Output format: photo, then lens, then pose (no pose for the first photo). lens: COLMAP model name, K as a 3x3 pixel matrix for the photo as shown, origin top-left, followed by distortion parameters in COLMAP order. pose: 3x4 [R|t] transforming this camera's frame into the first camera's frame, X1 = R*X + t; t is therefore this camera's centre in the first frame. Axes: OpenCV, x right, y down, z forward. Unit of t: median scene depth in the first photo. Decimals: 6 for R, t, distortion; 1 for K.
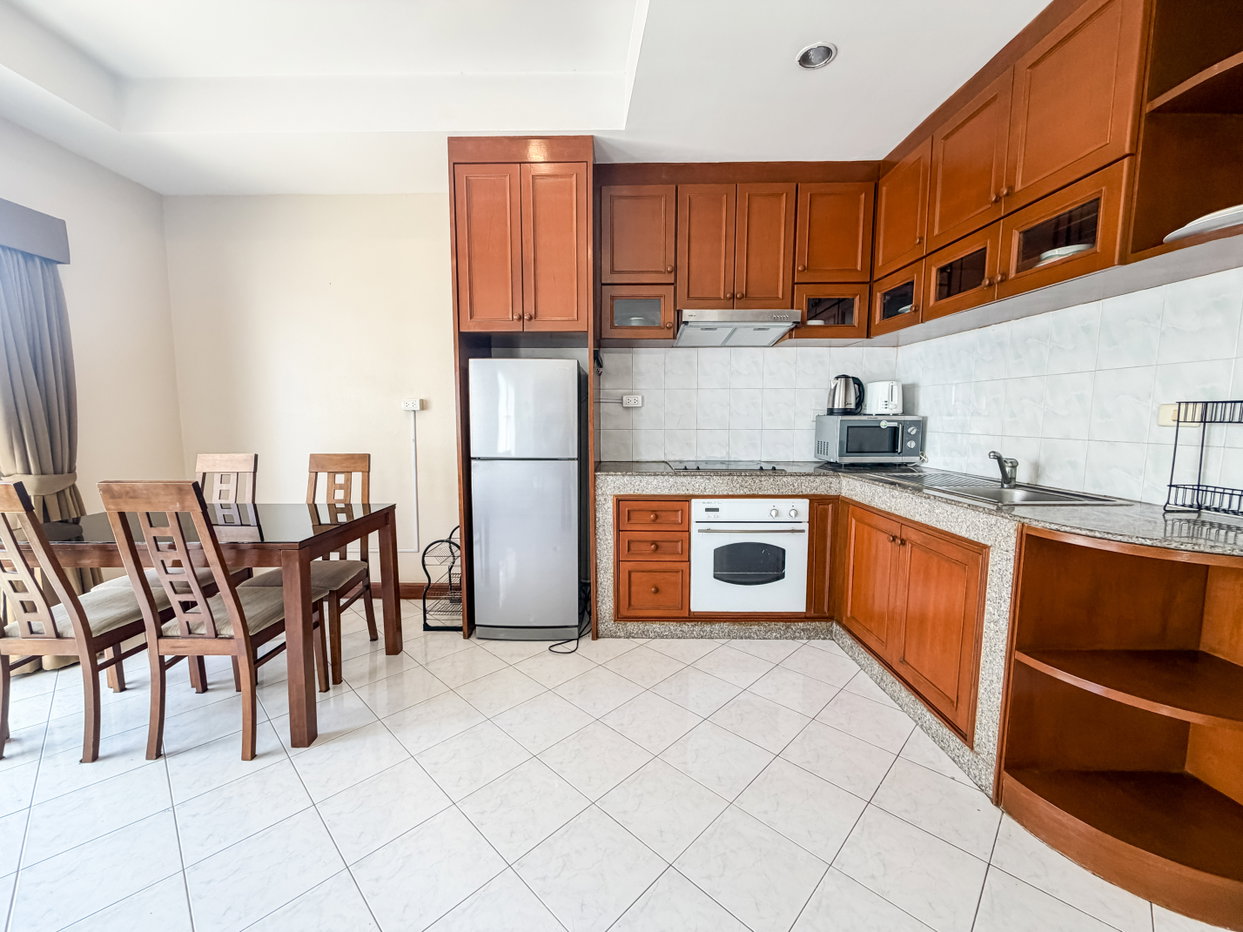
lens RADIAL K [[495.6, 0, 615.7], [0, 495.6, 468.6], [0, 0, 1]] dist [0.001582, 0.000138]
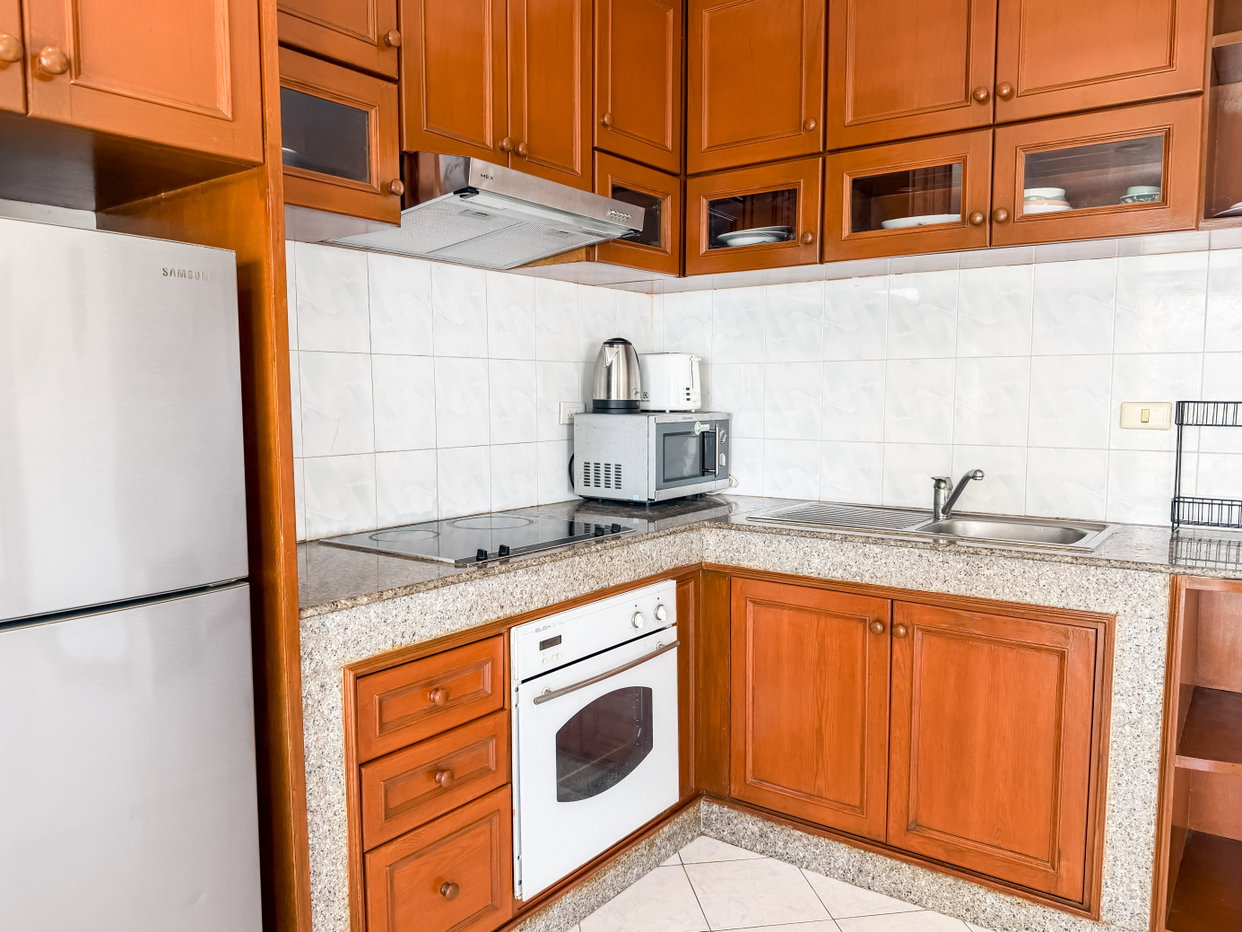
lens RADIAL K [[902.3, 0, 617.8], [0, 902.3, 470.4], [0, 0, 1]] dist [0.140054, -0.250380]
pose [[0.591528, -0.073270, 0.802948, -0.387059], [0.087768, 0.995796, 0.026209, -0.079933], [-0.801493, 0.054970, 0.595472, 0.473216]]
